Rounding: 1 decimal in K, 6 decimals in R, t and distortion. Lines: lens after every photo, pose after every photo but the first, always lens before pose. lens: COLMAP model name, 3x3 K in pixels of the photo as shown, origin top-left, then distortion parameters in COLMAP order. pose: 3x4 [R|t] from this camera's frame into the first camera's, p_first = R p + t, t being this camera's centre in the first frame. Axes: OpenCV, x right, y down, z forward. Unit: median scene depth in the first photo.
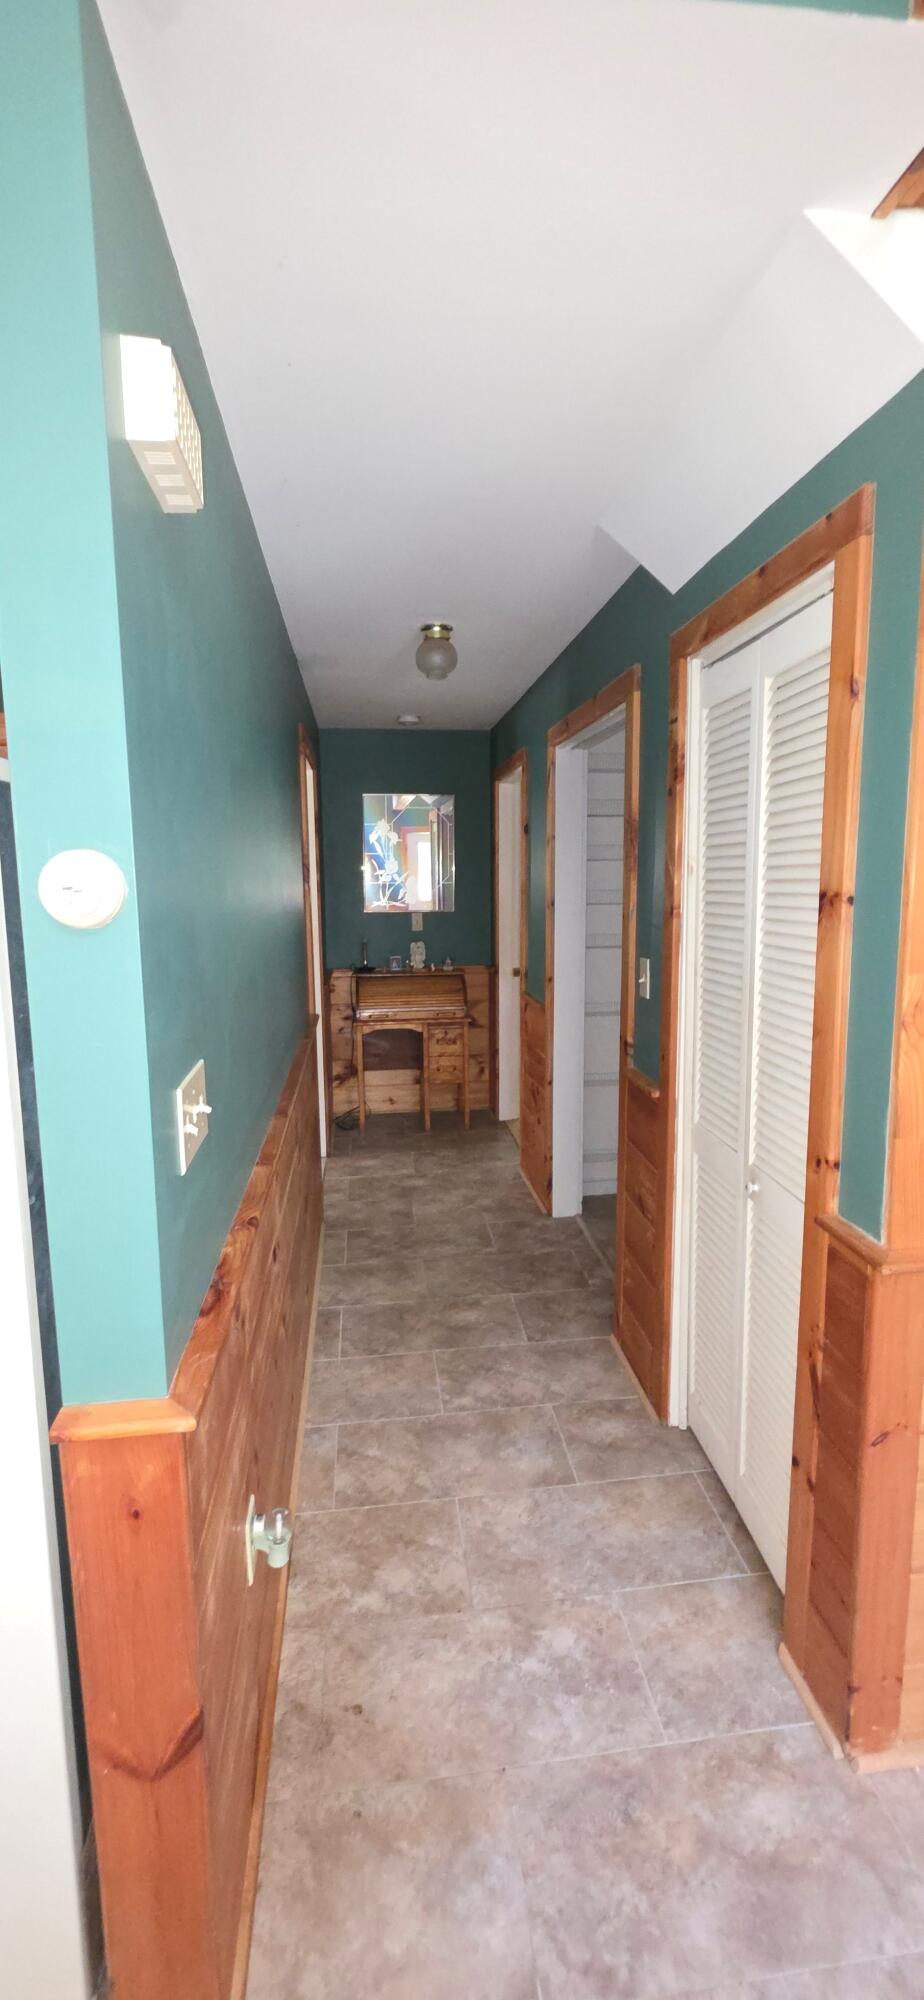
lens RADIAL K [[799.7, 0, 459.8], [0, 799.7, 993.4], [0, 0, 1]] dist [0.005387, -0.001298]
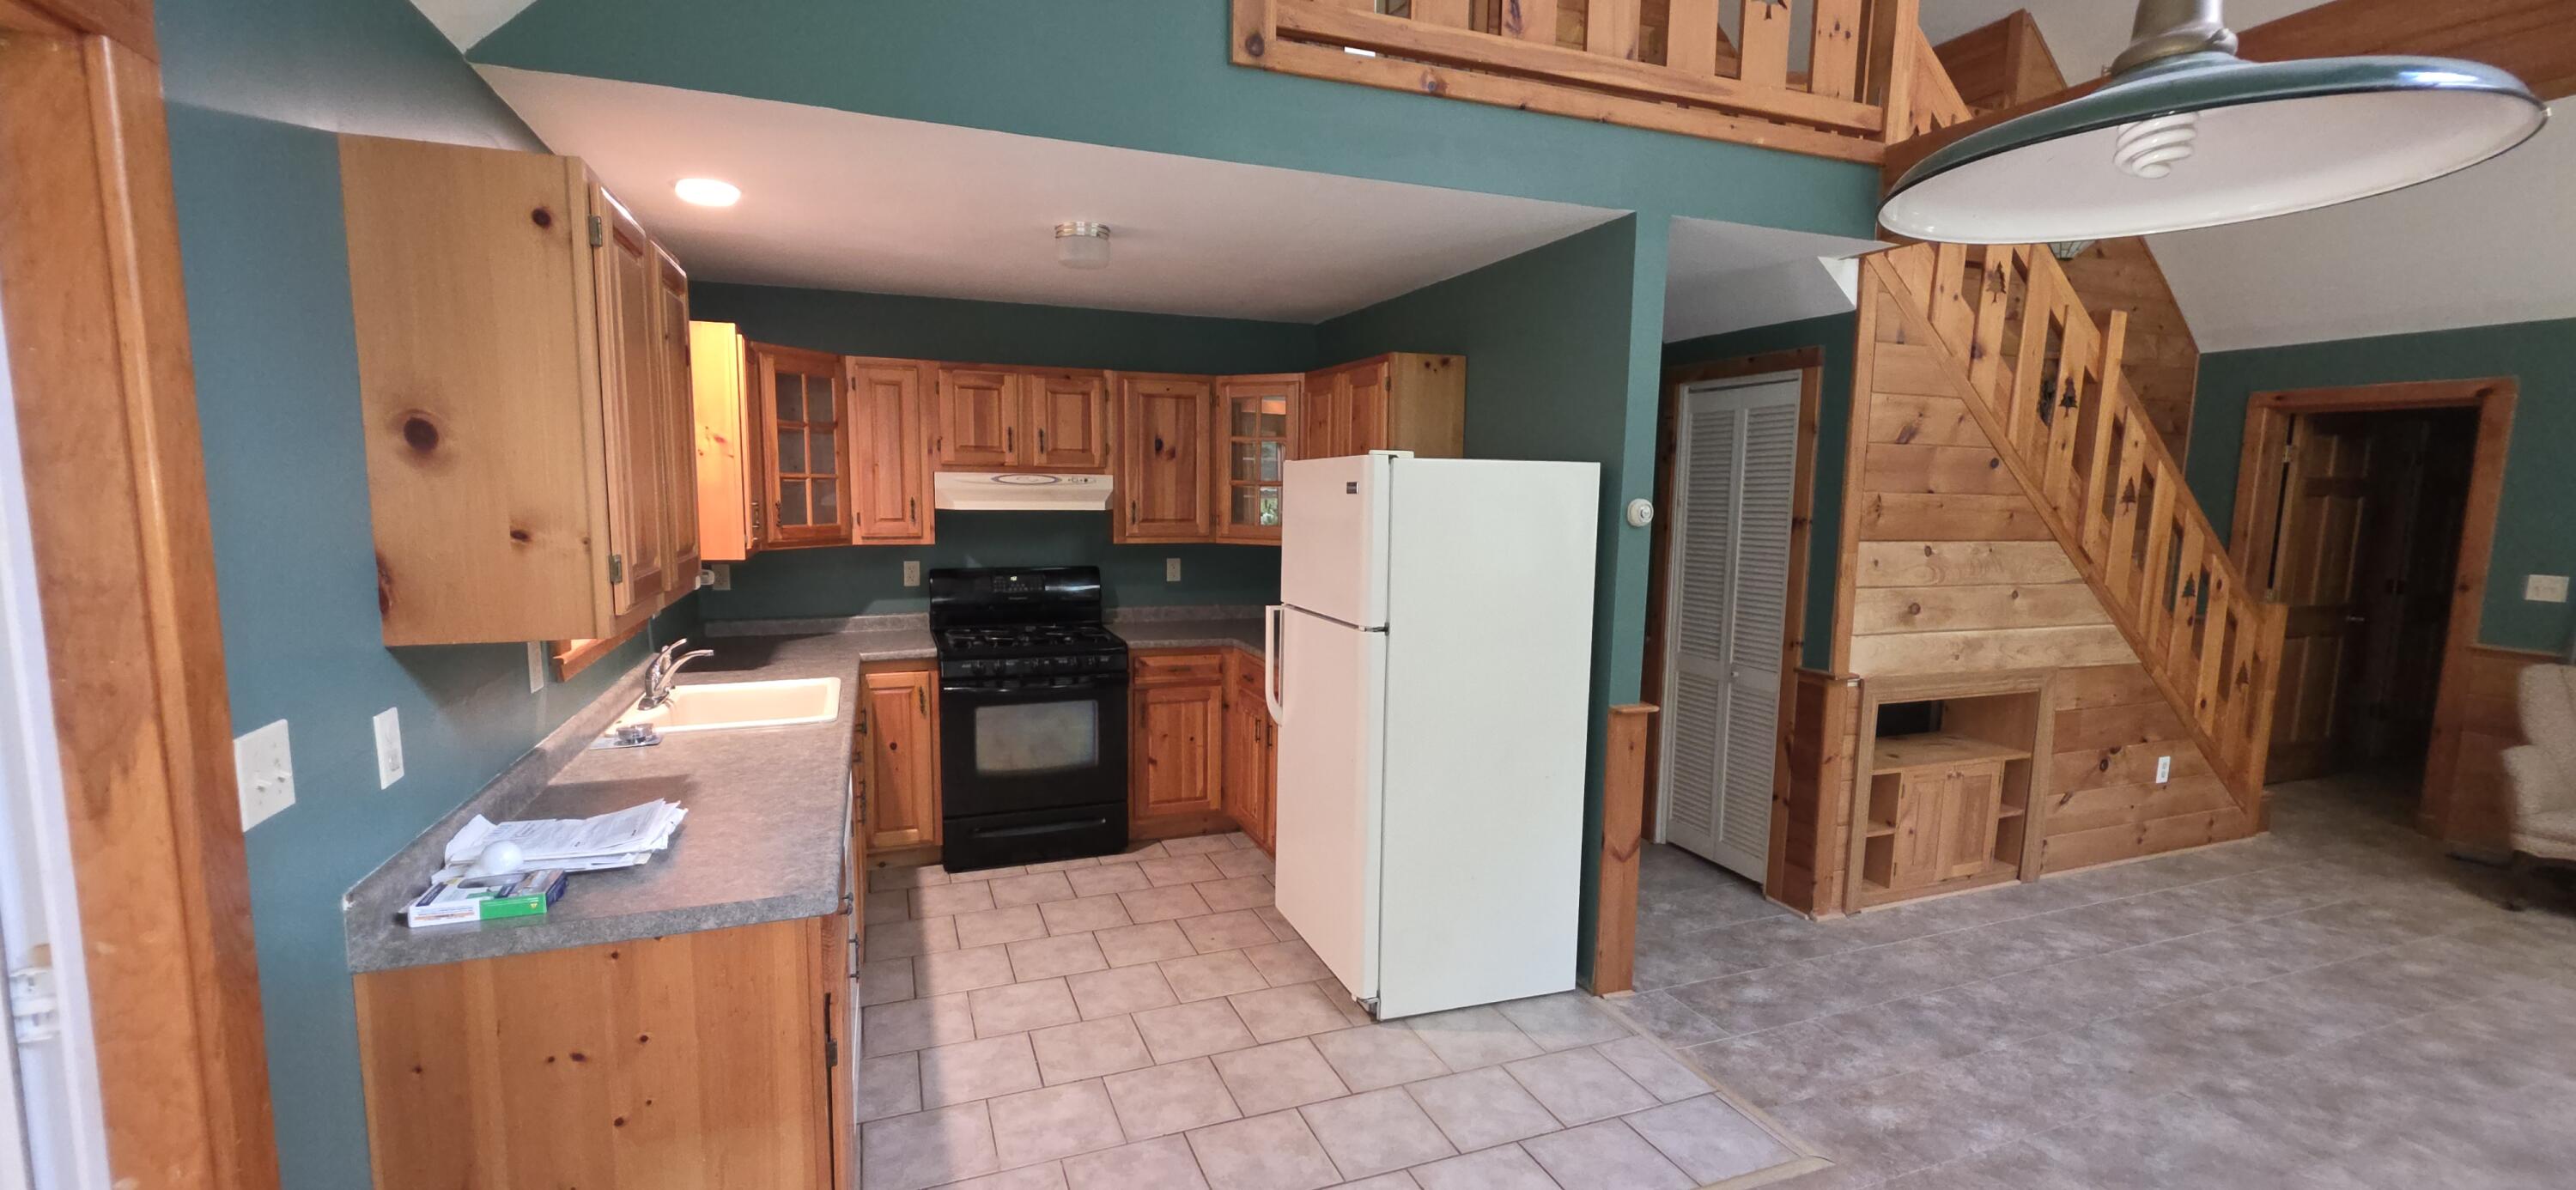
lens RADIAL K [[1030.0, 0, 1267.6], [0, 1030.0, 603.8], [0, 0, 1]] dist [0.005387, -0.001298]
pose [[0.971877, -0.000994, 0.235486, -1.445621], [0.008583, 0.999476, -0.031206, 0.163458], [-0.235332, 0.032349, 0.971377, -1.252493]]
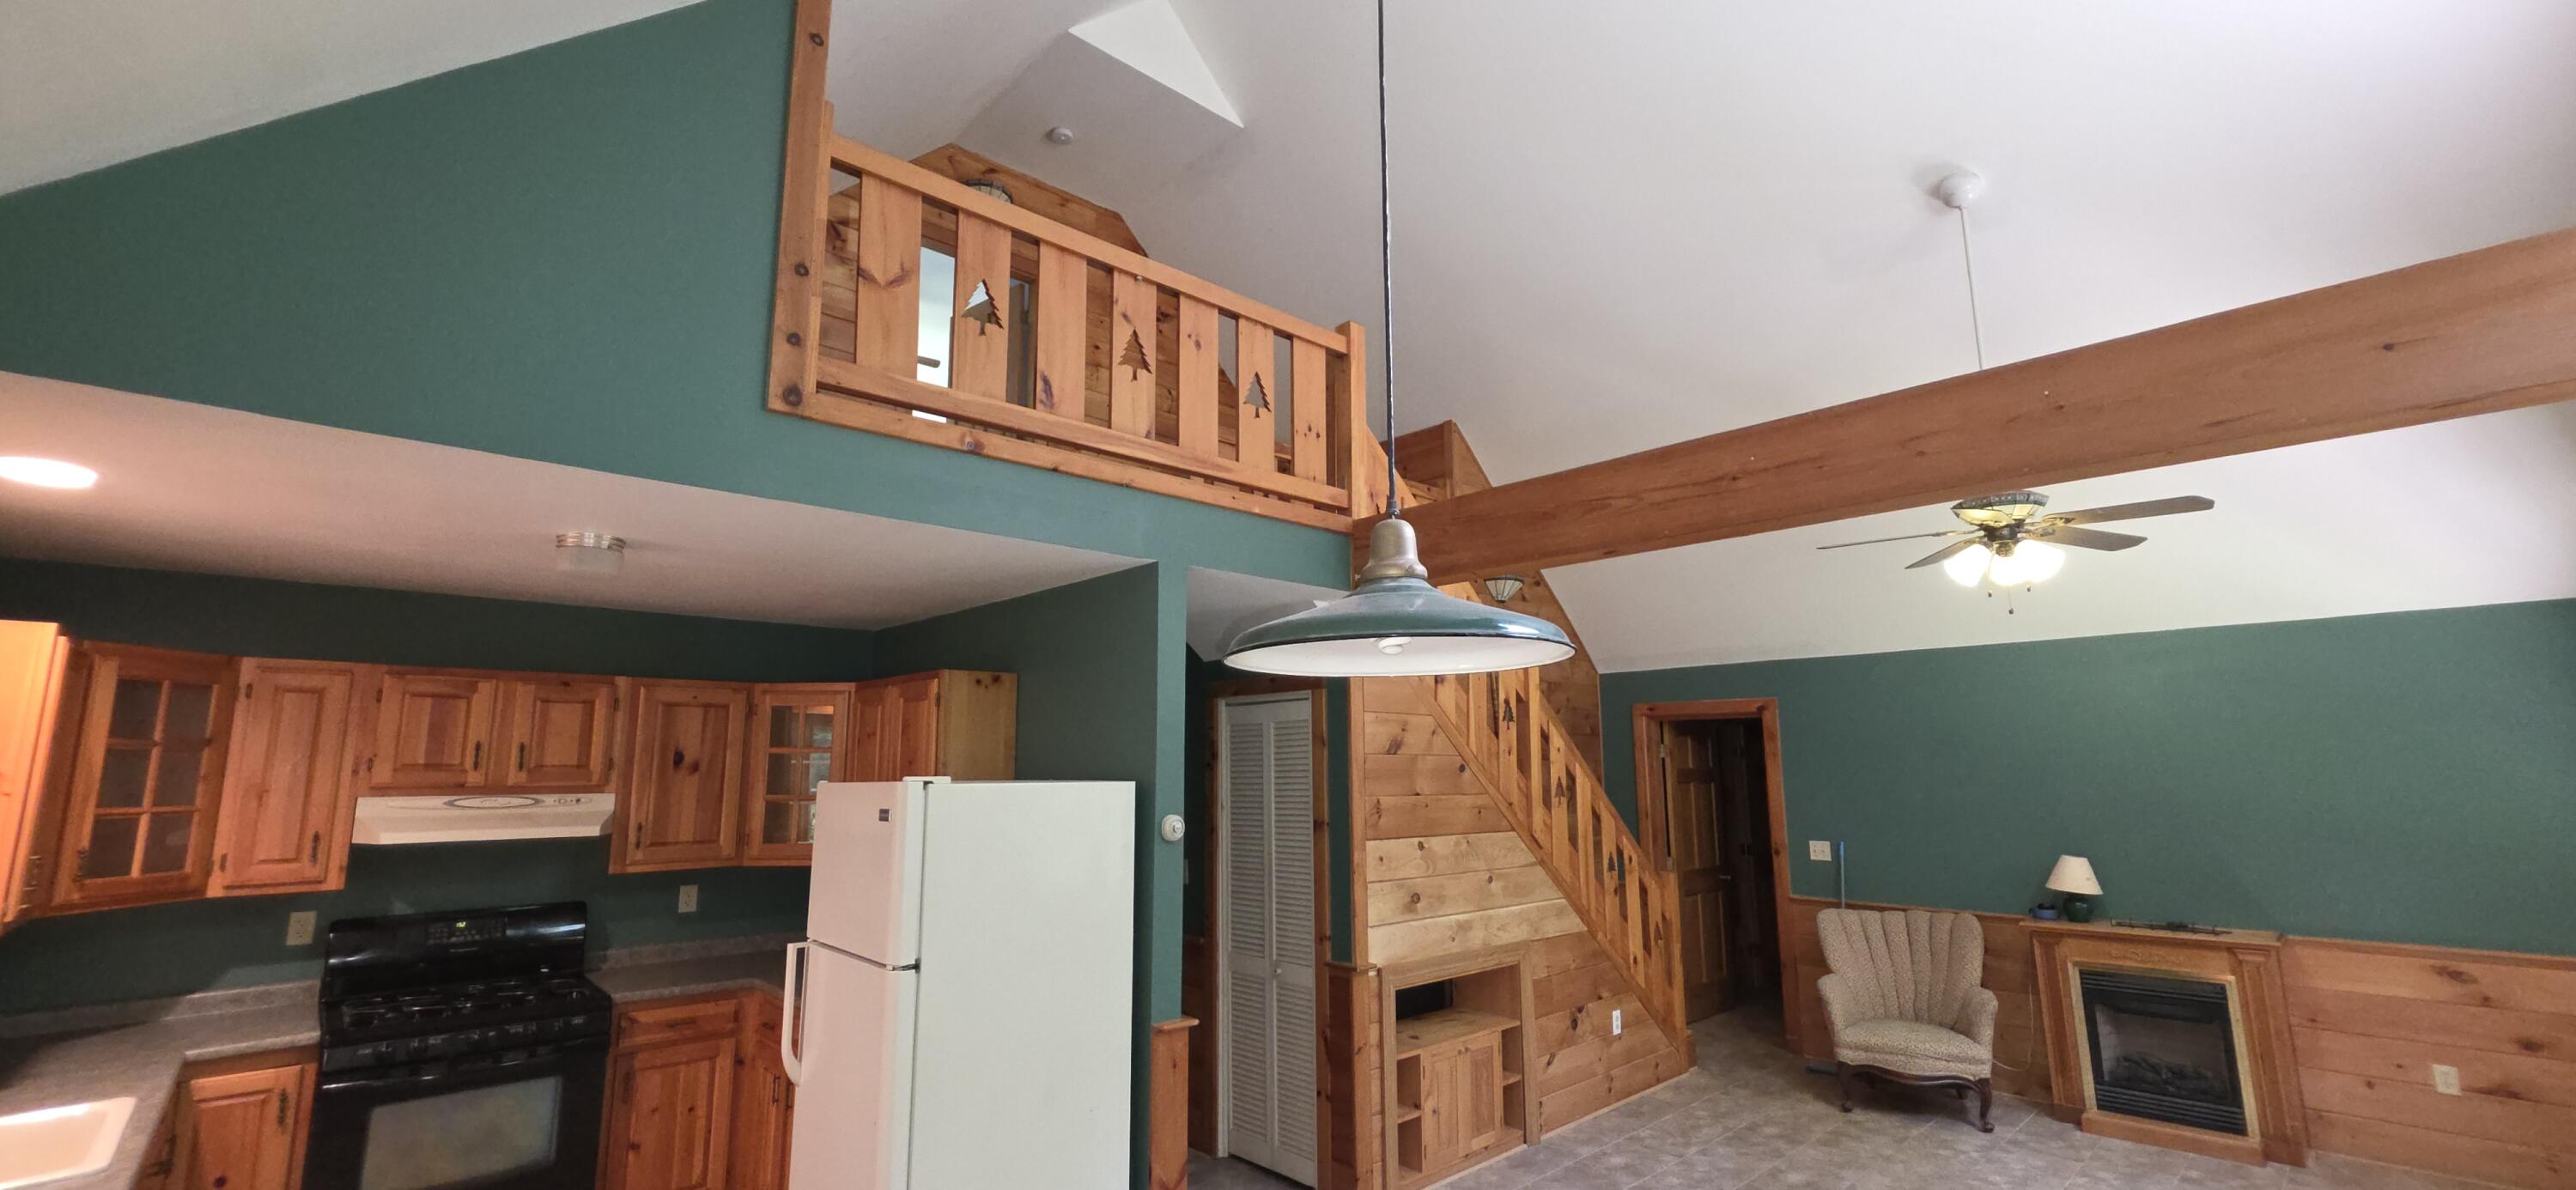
lens RADIAL K [[1030.0, 0, 1266.0], [0, 1030.0, 605.4], [0, 0, 1]] dist [0.005387, -0.001298]
pose [[0.812292, 0.102084, 0.574248, -1.388885], [0.079383, 0.956052, -0.282247, 0.107263], [-0.577824, 0.274853, 0.768489, -1.366093]]
